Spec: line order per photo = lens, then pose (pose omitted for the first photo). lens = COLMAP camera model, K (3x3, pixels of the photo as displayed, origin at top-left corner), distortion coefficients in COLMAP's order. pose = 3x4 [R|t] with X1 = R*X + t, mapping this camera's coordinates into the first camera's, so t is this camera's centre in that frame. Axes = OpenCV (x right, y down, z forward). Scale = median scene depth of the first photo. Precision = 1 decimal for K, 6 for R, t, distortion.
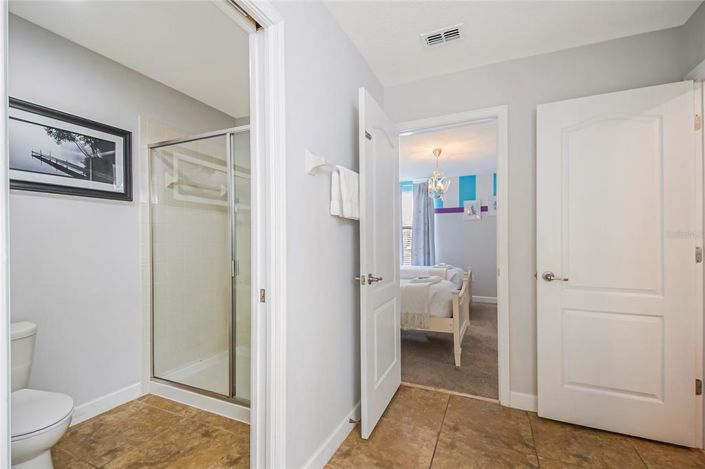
lens RADIAL K [[312.7, 0, 349.2], [0, 312.7, 240.9], [0, 0, 1]] dist [0.017462, -0.001688]
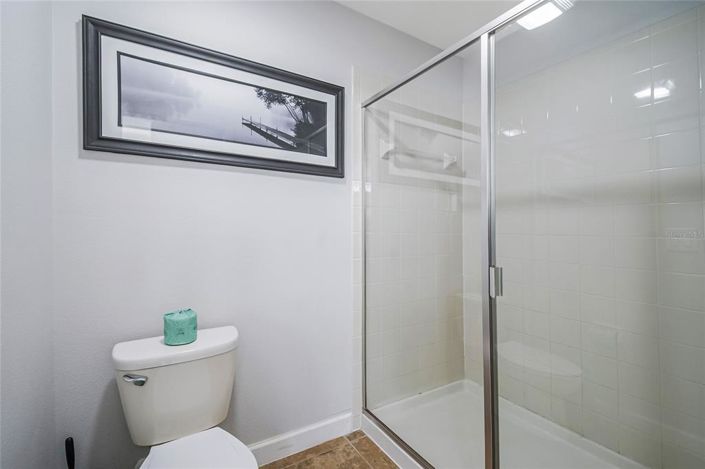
lens RADIAL K [[312.7, 0, 351.7], [0, 312.7, 231.1], [0, 0, 1]] dist [0.017462, -0.001688]
pose [[0.825120, 0.015602, -0.564743, -0.232572], [-0.007178, 0.999827, 0.017134, -0.006921], [0.564912, -0.010084, 0.825089, 0.370227]]
